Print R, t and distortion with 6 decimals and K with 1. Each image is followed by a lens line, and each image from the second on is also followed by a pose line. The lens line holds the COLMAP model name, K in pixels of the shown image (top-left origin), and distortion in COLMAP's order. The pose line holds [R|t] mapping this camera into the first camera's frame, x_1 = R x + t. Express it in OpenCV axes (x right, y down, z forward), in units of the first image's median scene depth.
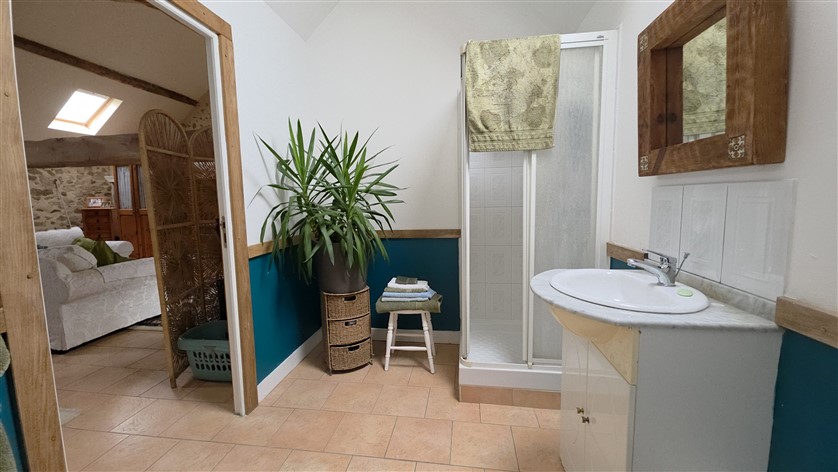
lens RADIAL K [[332.5, 0, 413.9], [0, 332.5, 230.5], [0, 0, 1]] dist [0.006625, -0.004739]
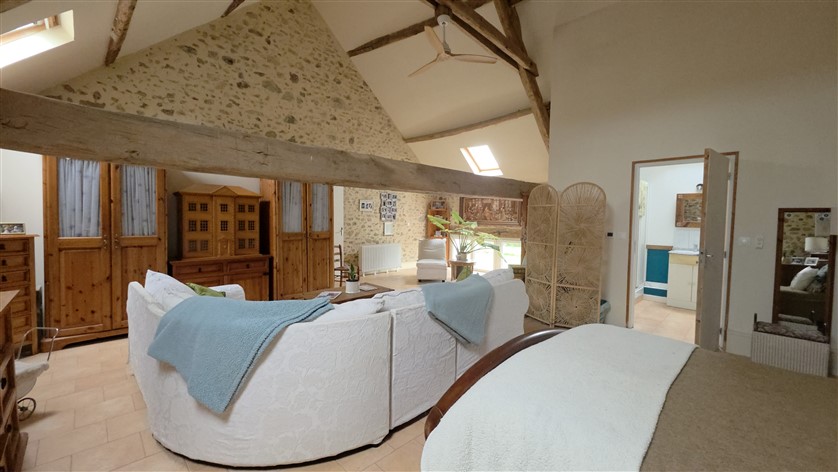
lens RADIAL K [[332.5, 0, 422.5], [0, 332.5, 232.1], [0, 0, 1]] dist [0.006625, -0.004739]
pose [[0.586818, -0.008007, 0.809680, -1.057261], [0.048444, 0.998507, -0.025235, -0.033928], [-0.808269, 0.054032, 0.586329, 0.247142]]
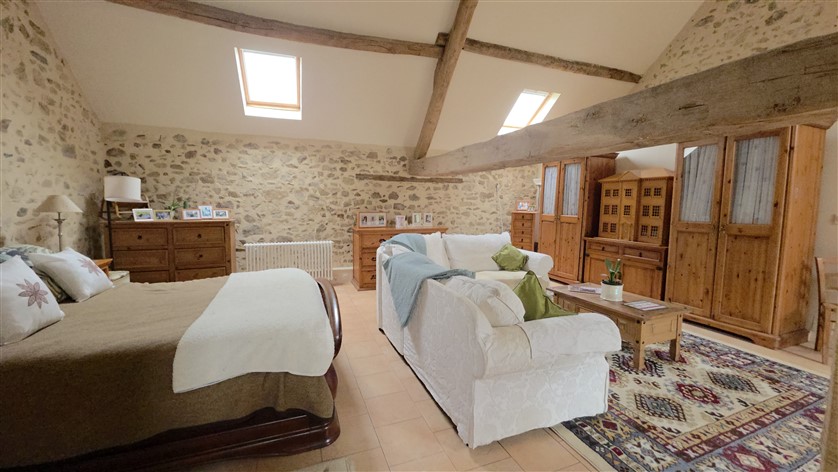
lens RADIAL K [[332.5, 0, 413.2], [0, 332.5, 231.9], [0, 0, 1]] dist [0.006625, -0.004739]
pose [[0.482993, 0.102117, -0.869649, -0.266249], [-0.102007, 0.992976, 0.059945, -0.036030], [0.869662, 0.059757, 0.490018, 0.255677]]
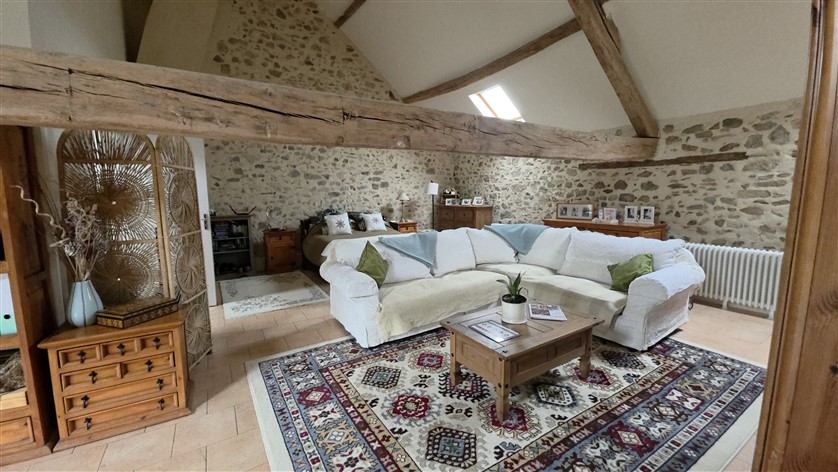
lens RADIAL K [[332.5, 0, 416.9], [0, 332.5, 231.9], [0, 0, 1]] dist [0.006625, -0.004739]
pose [[-0.766738, 0.102808, -0.633674, -0.219351], [-0.035818, 0.978704, 0.202126, -0.121679], [0.640960, 0.177675, -0.746727, 1.085129]]
